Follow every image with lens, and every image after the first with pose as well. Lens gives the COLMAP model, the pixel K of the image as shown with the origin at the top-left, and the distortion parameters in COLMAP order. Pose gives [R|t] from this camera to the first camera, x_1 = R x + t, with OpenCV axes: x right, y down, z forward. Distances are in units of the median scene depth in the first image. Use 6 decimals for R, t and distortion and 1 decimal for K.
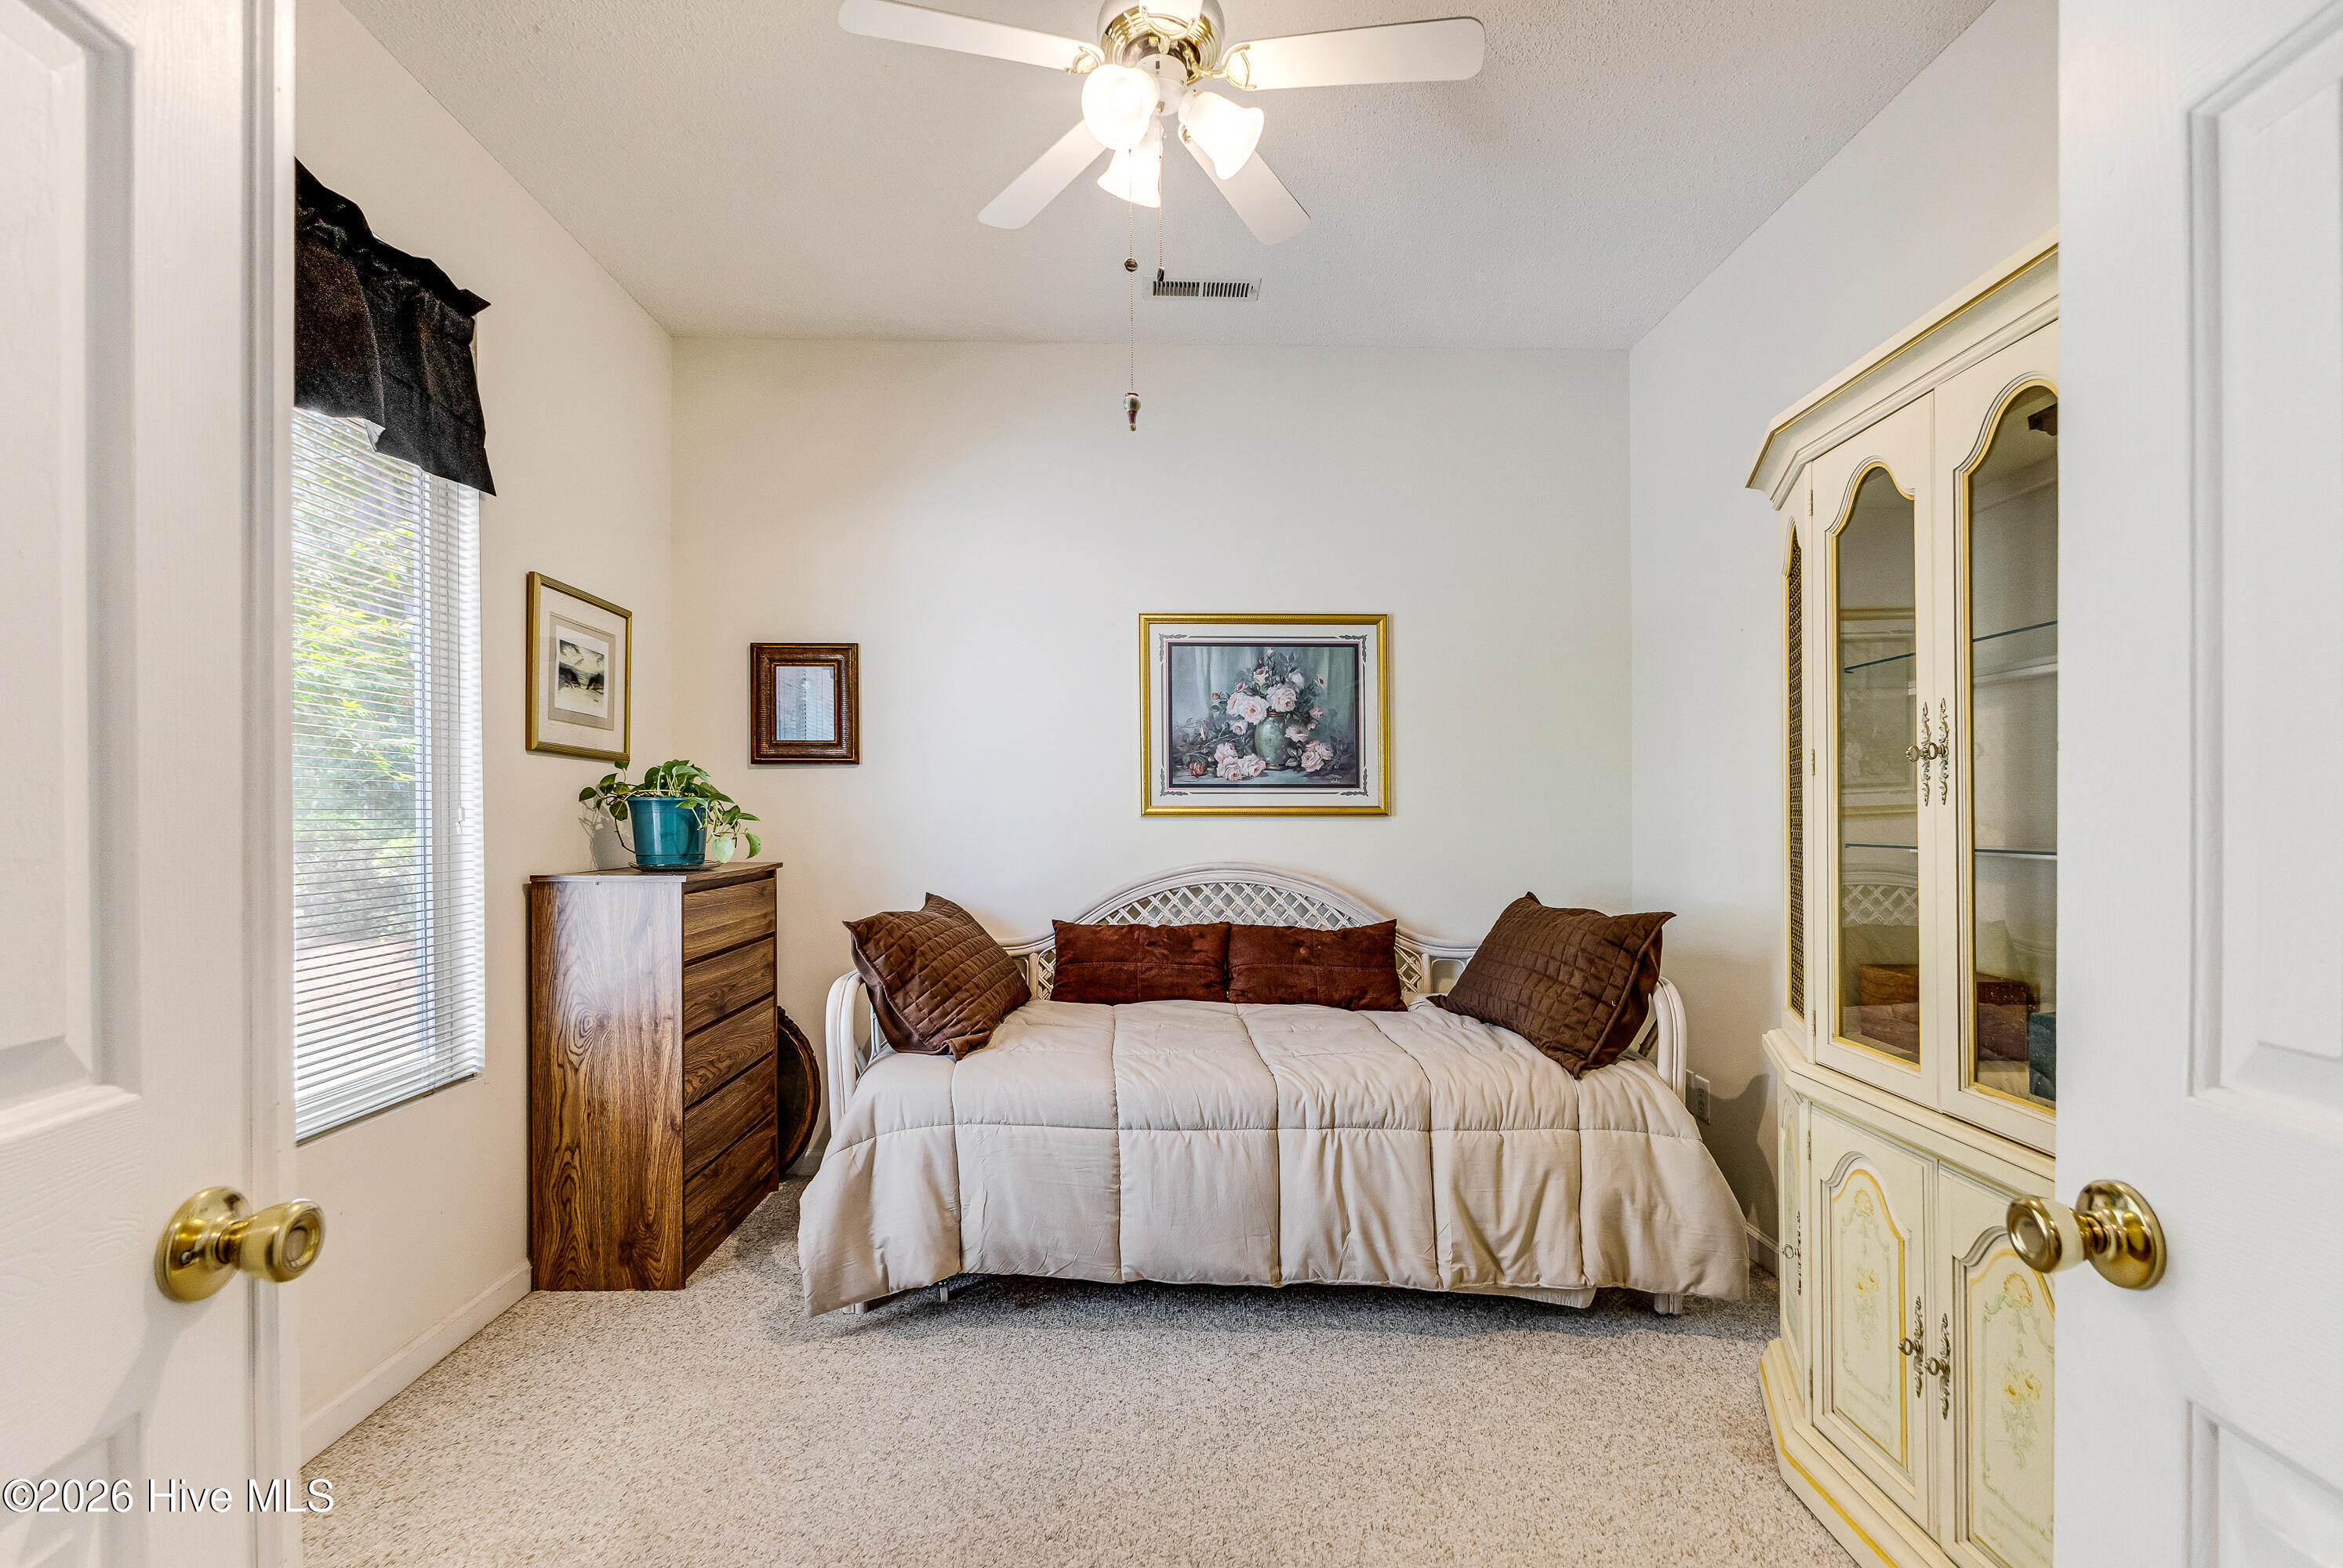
lens RADIAL K [[1045.9, 0, 1168.2], [0, 1045.9, 809.3], [0, 0, 1]] dist [-0.008160, 0.000109]
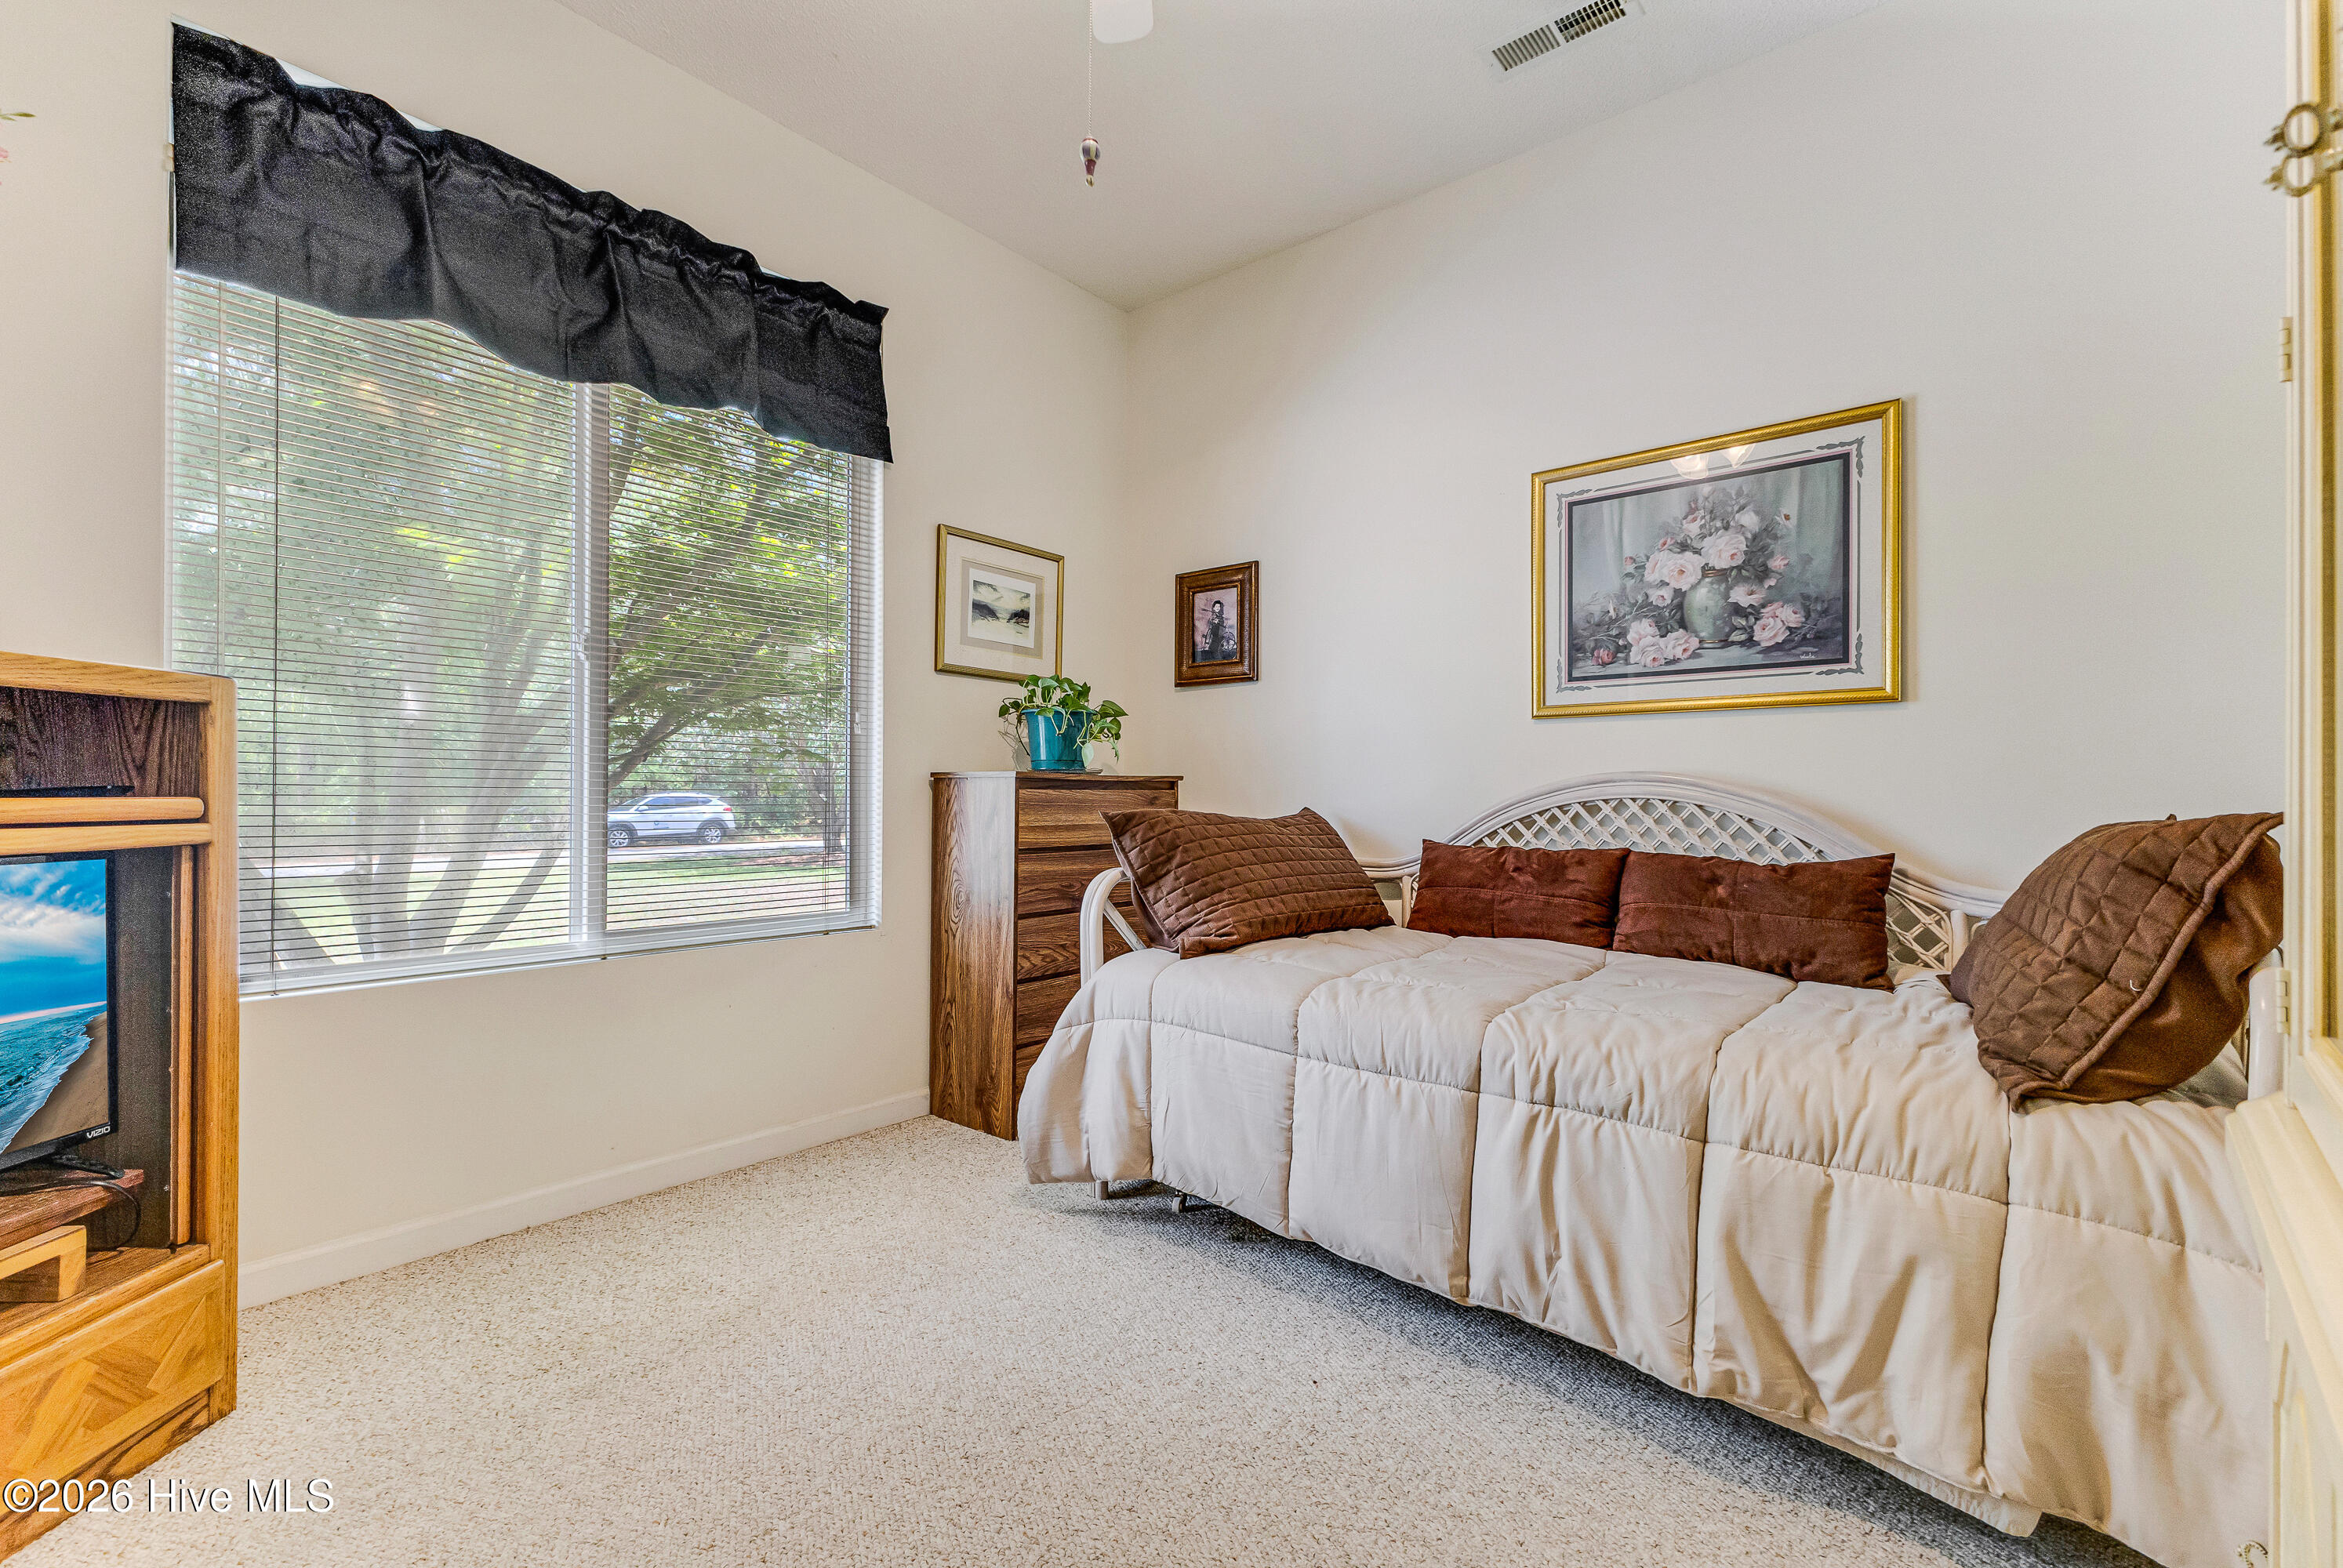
lens RADIAL K [[1003.4, 0, 1171.5], [0, 1003.4, 784.0], [0, 0, 1]] dist [0.004045, 0.000243]
pose [[0.765180, -0.002214, -0.643813, 0.358315], [0.000987, 0.999997, -0.002266, 0.080173], [0.643816, 0.001098, 0.765179, 0.285040]]
